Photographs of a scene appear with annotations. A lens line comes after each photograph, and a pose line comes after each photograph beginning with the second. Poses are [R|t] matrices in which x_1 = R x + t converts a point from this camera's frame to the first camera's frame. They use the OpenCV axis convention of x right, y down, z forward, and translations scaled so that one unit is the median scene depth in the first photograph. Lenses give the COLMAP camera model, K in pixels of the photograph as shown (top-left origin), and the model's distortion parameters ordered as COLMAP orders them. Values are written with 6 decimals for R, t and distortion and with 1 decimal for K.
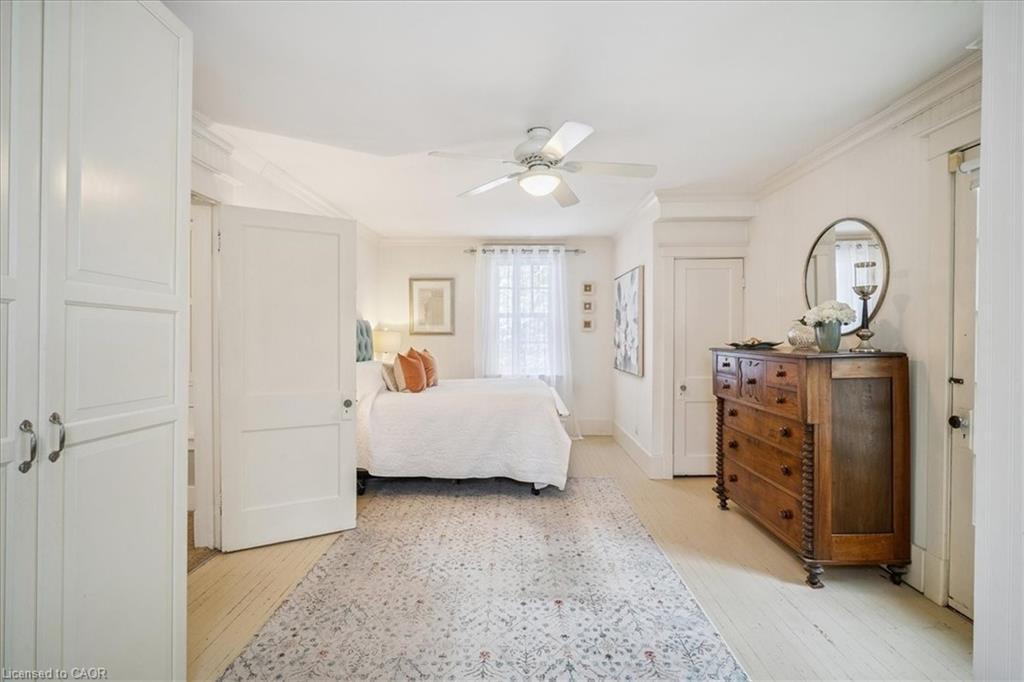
lens RADIAL K [[454.1, 0, 509.4], [0, 454.1, 337.4], [0, 0, 1]] dist [-0.007302, 0.000289]
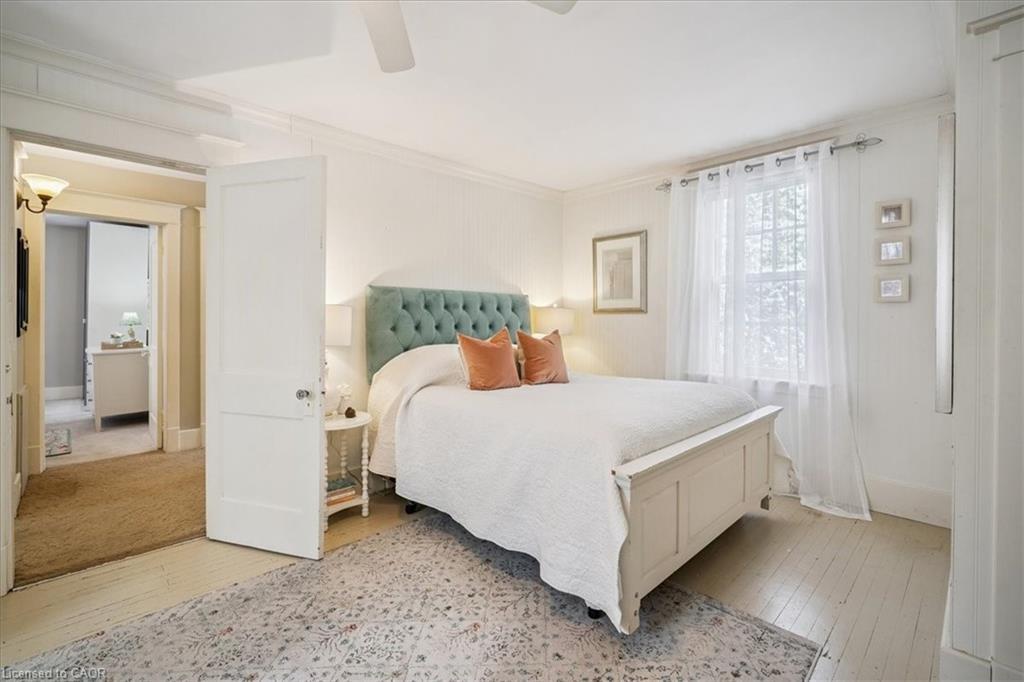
lens RADIAL K [[454.1, 0, 525.6], [0, 454.1, 319.6], [0, 0, 1]] dist [-0.007302, 0.000289]
pose [[0.714814, 0.000639, -0.699314, 0.236568], [-0.009845, 0.999910, -0.009150, 0.013651], [0.699245, 0.013425, 0.714756, 0.382736]]
